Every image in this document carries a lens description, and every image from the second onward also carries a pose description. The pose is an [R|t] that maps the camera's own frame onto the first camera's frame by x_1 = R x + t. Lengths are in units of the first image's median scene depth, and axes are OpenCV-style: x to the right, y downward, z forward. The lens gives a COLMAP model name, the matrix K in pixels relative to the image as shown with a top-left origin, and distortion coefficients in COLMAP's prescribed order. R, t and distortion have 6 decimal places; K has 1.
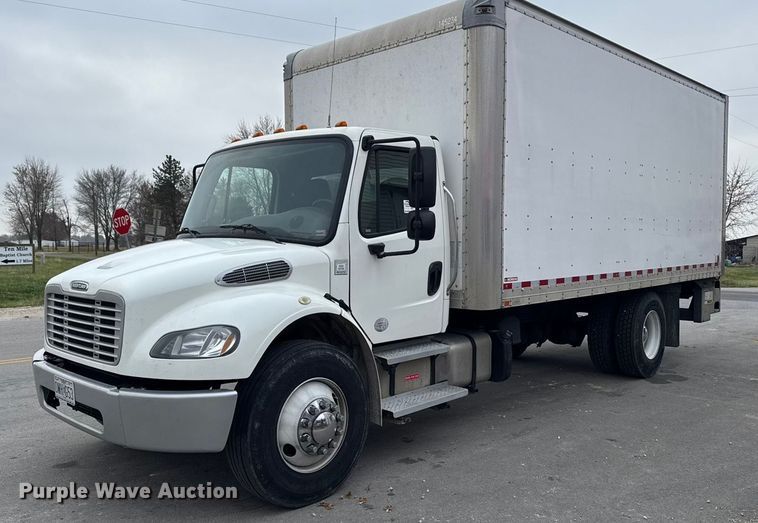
lens RADIAL K [[650.3, 0, 379.7], [0, 650.3, 261.3], [0, 0, 1]] dist [0.038096, -0.030871]
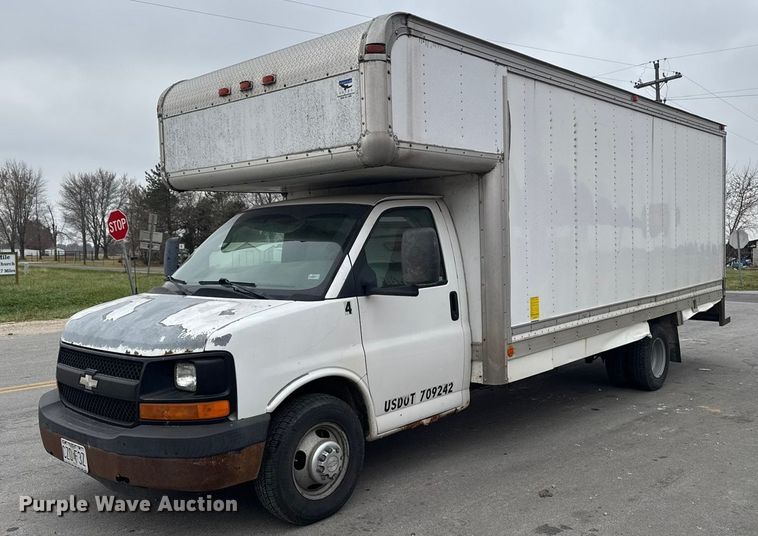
lens RADIAL K [[604.0, 0, 379.9], [0, 604.0, 269.8], [0, 0, 1]] dist [-0.008544, 0.030256]
pose [[0.998125, -0.010206, 0.060347, -0.062550], [0.010297, 0.999946, -0.001200, 0.003414], [-0.060332, 0.001820, 0.998177, 0.109991]]
